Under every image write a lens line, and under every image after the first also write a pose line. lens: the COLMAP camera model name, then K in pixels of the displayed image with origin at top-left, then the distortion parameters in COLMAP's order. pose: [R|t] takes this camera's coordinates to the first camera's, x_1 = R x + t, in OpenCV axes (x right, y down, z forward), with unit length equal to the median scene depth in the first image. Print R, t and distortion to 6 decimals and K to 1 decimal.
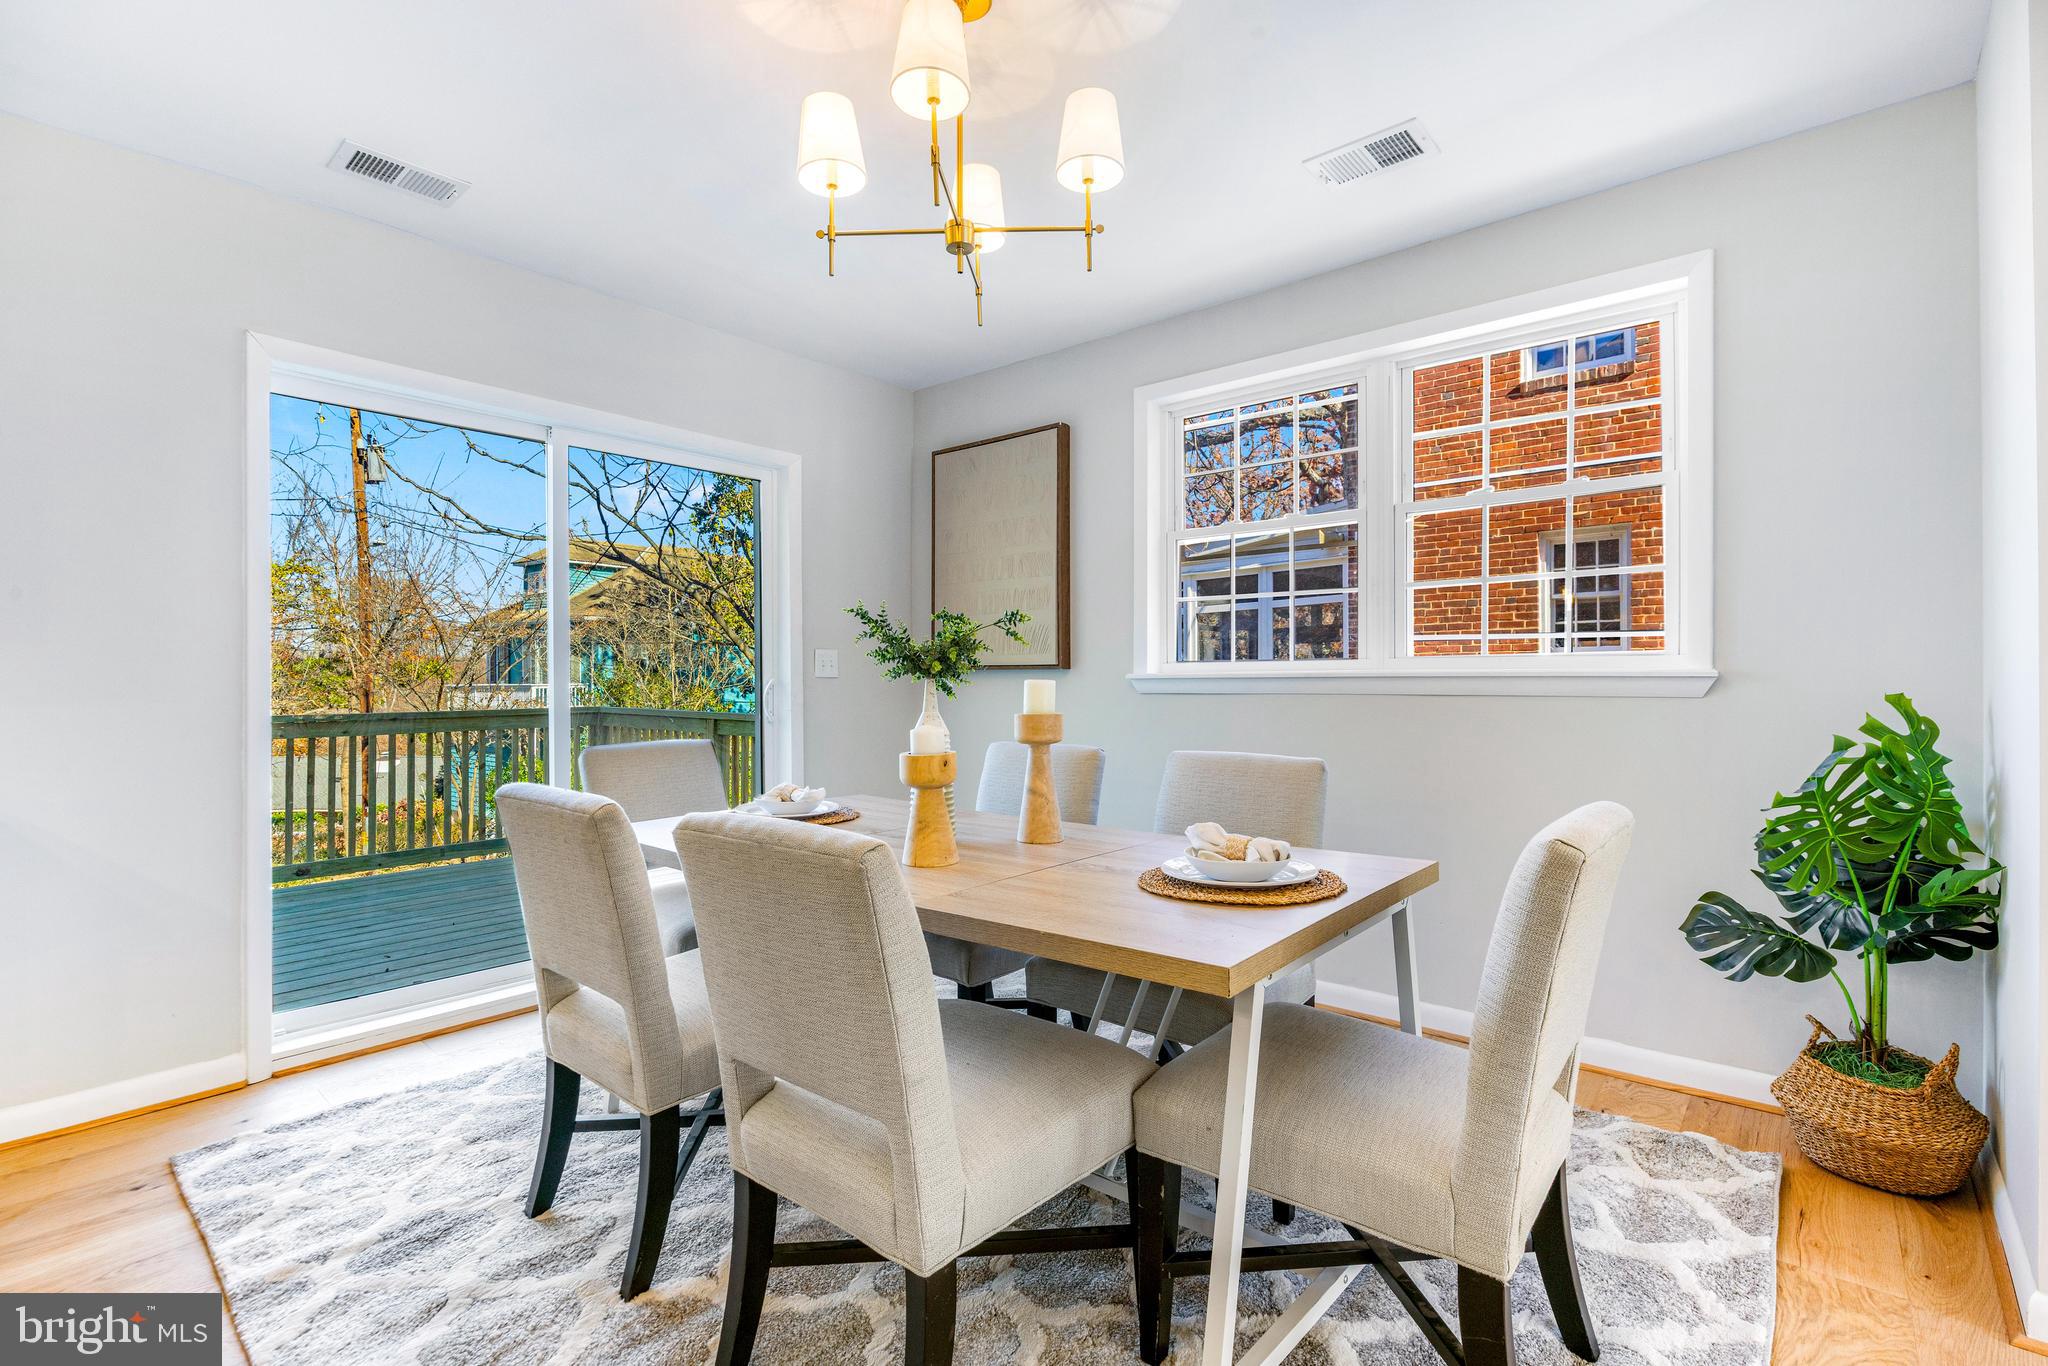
lens RADIAL K [[934.7, 0, 1016.6], [0, 934.7, 680.1], [0, 0, 1]] dist [-0.003510, -0.000119]
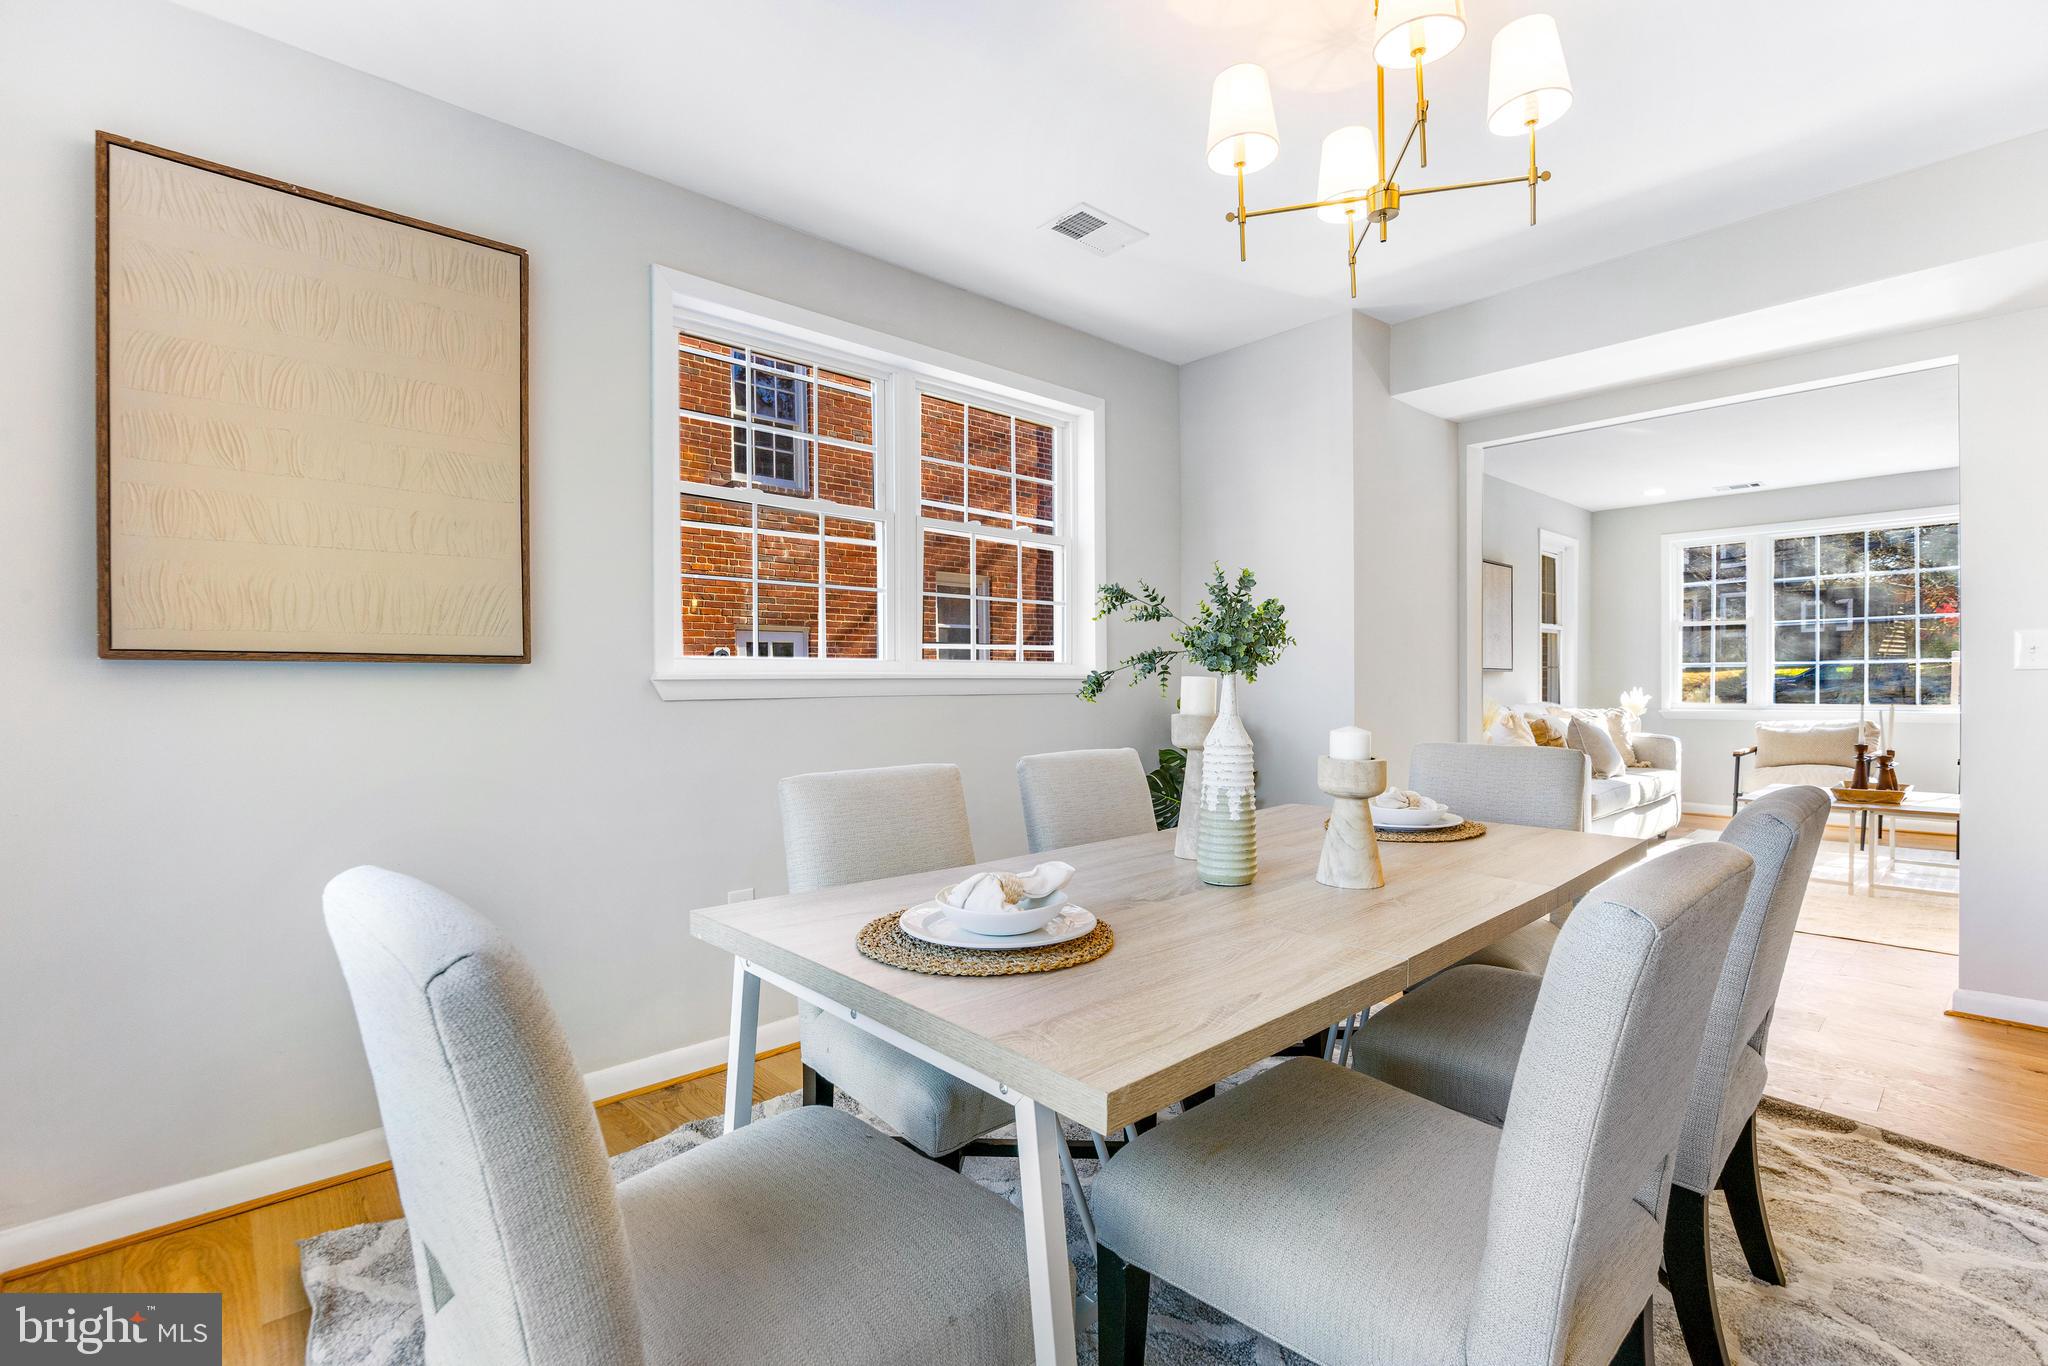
lens RADIAL K [[933.3, 0, 1023.7], [0, 933.3, 701.1], [0, 0, 1]] dist [-0.004134, -0.000436]
pose [[0.103455, -0.017418, 0.994482, -0.798472], [0.007817, 0.999830, 0.016698, 0.007230], [-0.994603, 0.006047, 0.103574, 0.970230]]
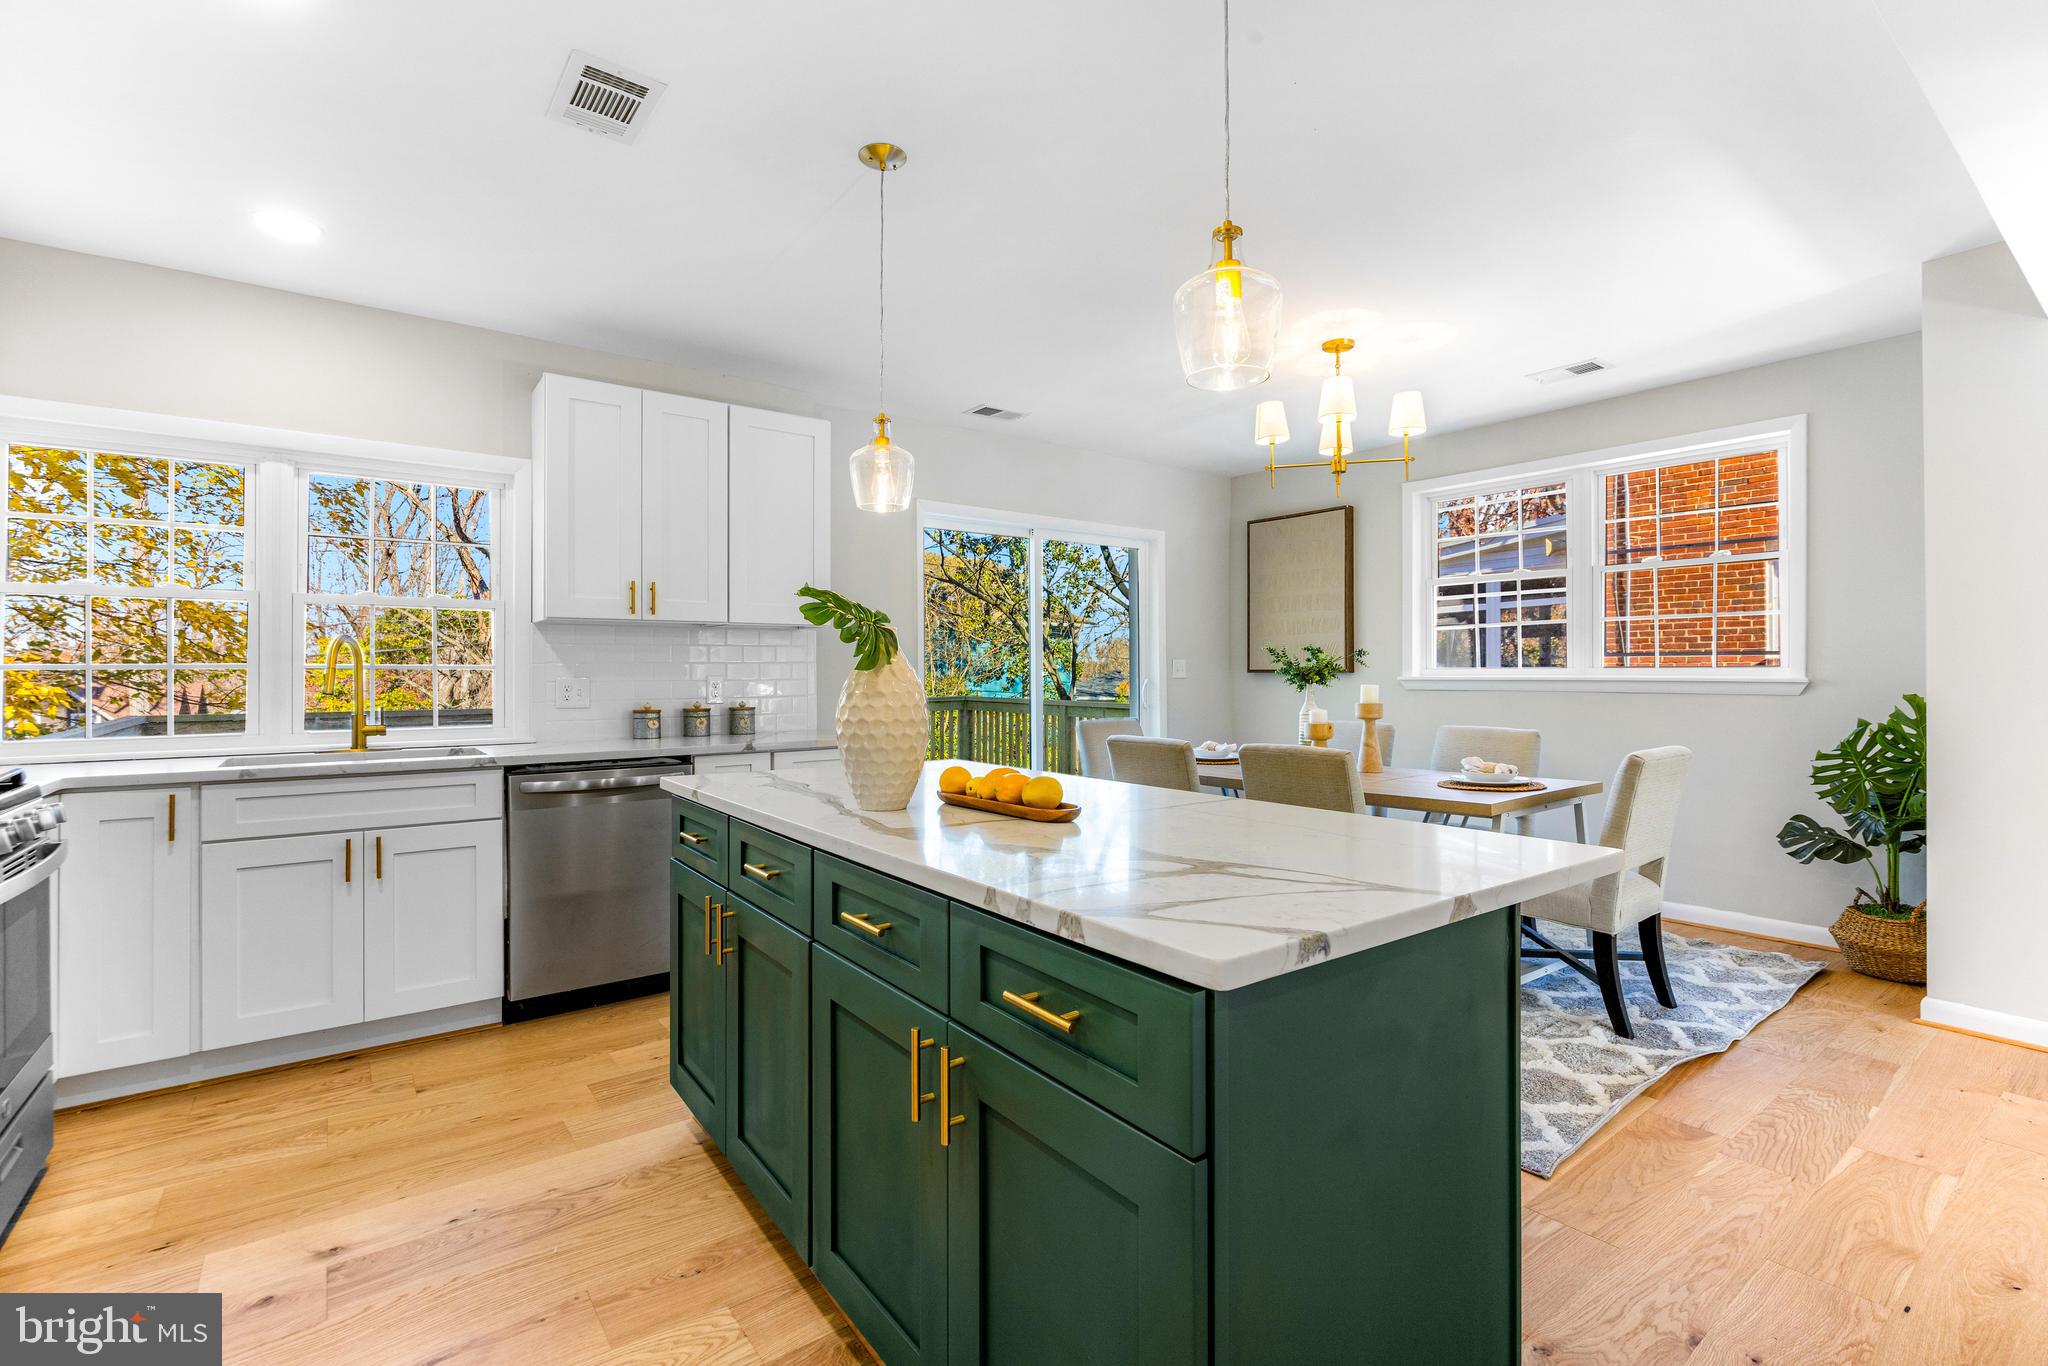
lens RADIAL K [[914.2, 0, 1014.0], [0, 914.2, 668.6], [0, 0, 1]] dist [-0.012050, 0.000290]
pose [[0.975792, -0.001734, -0.218695, -0.235018], [0.001532, 0.999998, -0.001095, -0.027735], [0.218696, 0.000734, 0.975793, -0.802581]]
